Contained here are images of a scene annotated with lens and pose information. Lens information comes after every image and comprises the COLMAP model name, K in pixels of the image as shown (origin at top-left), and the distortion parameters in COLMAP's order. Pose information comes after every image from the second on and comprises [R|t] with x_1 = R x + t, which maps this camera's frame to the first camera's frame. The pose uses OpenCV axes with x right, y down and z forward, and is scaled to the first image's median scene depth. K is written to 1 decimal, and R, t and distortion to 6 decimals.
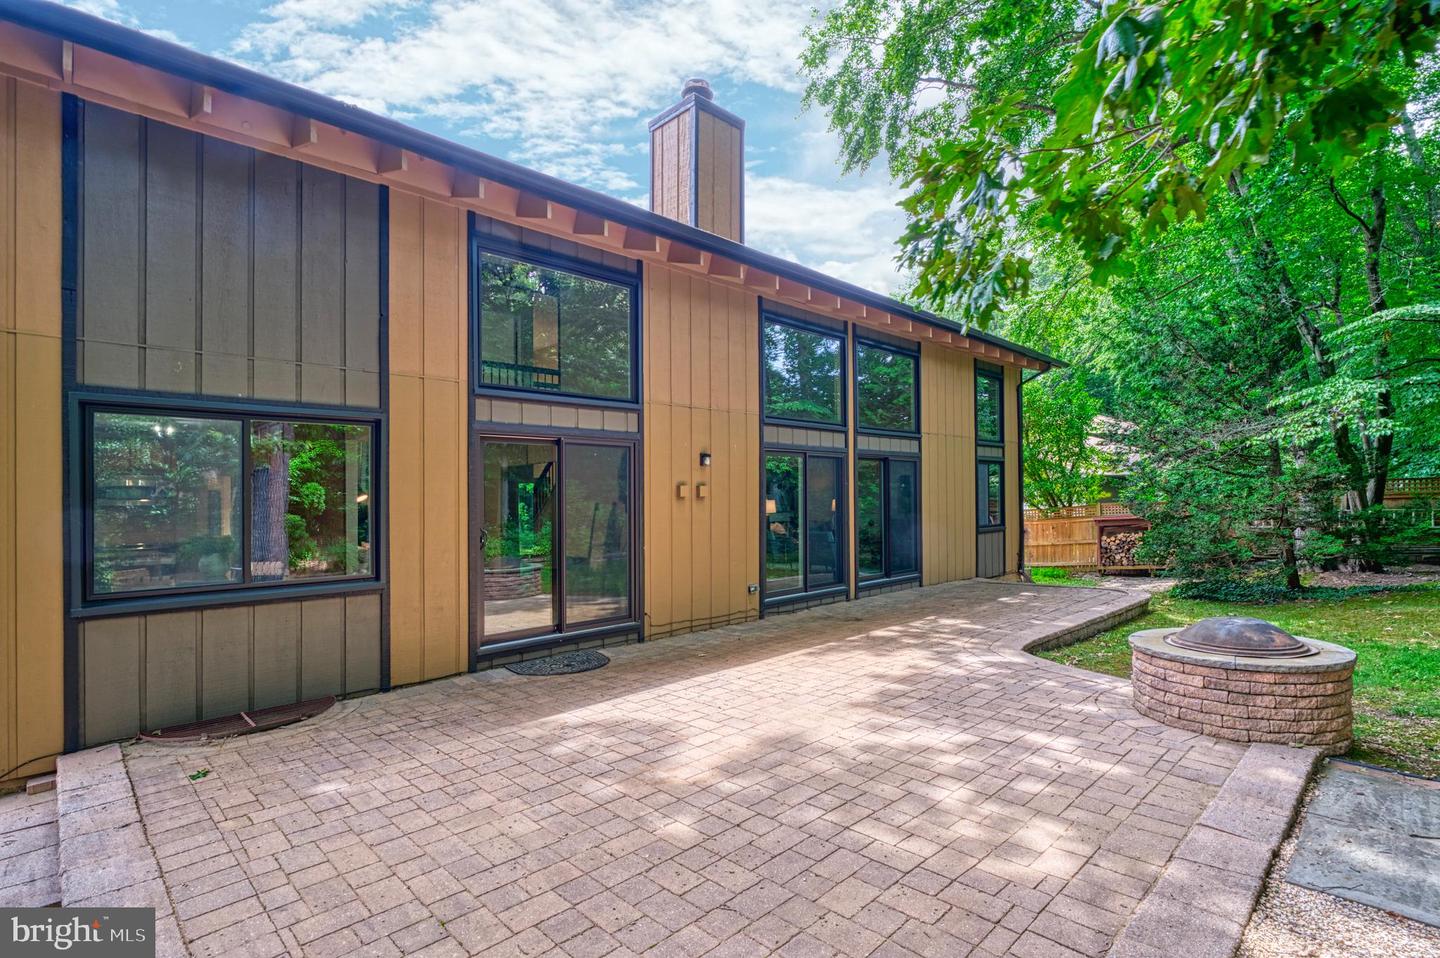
lens RADIAL K [[698.4, 0, 720.0], [0, 698.4, 479.0], [0, 0, 1]] dist [-0.000747, -0.000094]
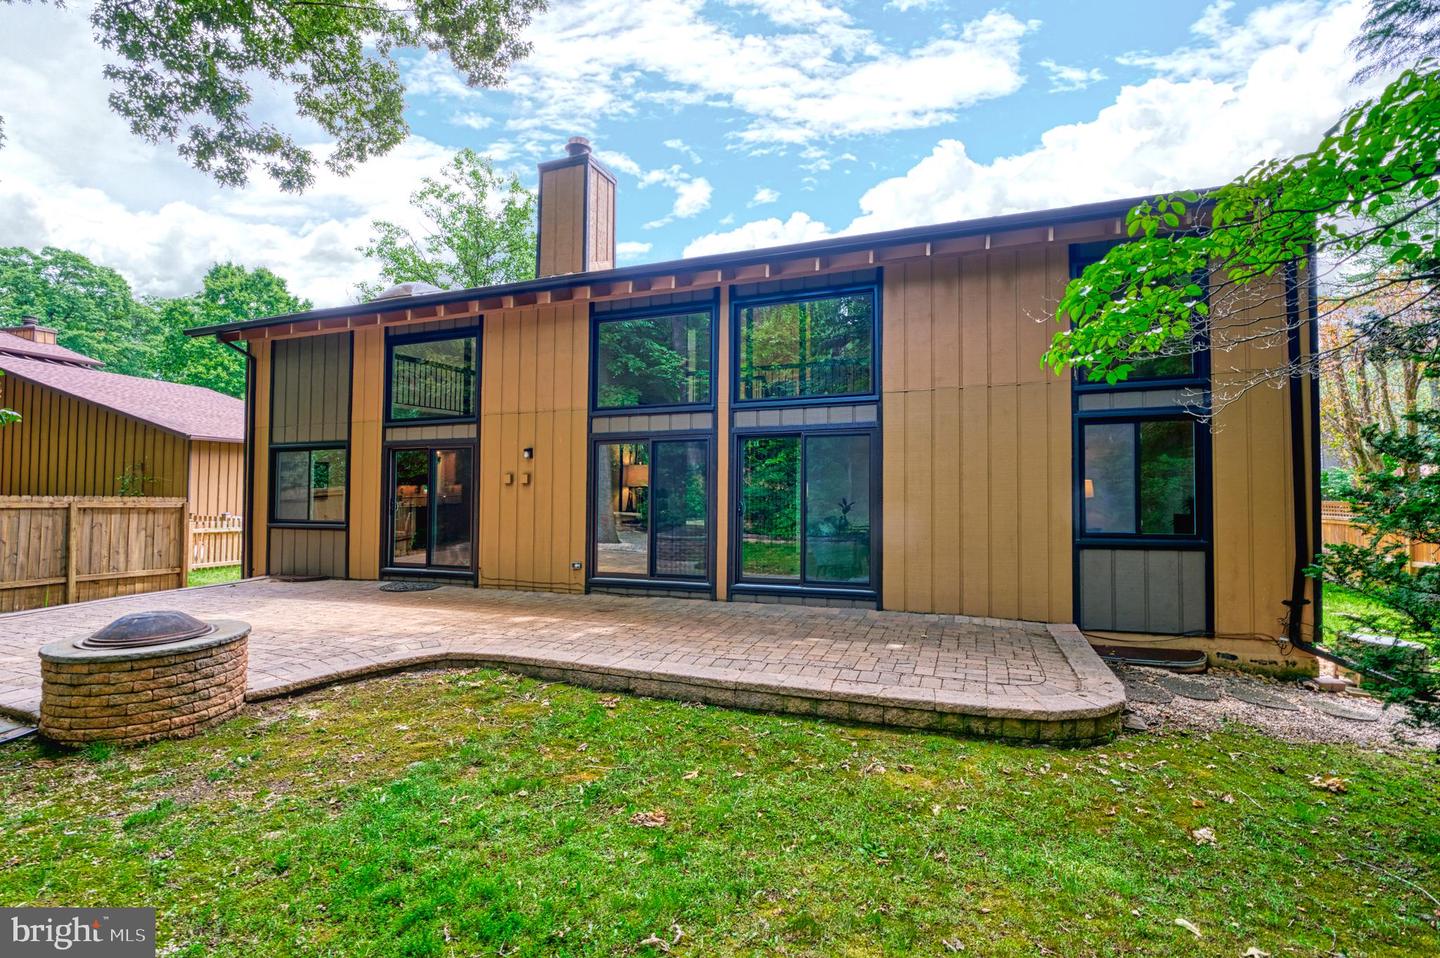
lens RADIAL K [[656.2, 0, 720.0], [0, 656.2, 479.0], [0, 0, 1]] dist [0.000768, 0.000073]
pose [[0.420576, -0.026192, -0.906879, 1.172781], [0.014246, 0.999651, -0.022264, 0.048207], [0.907145, -0.003555, 0.420803, 0.813951]]
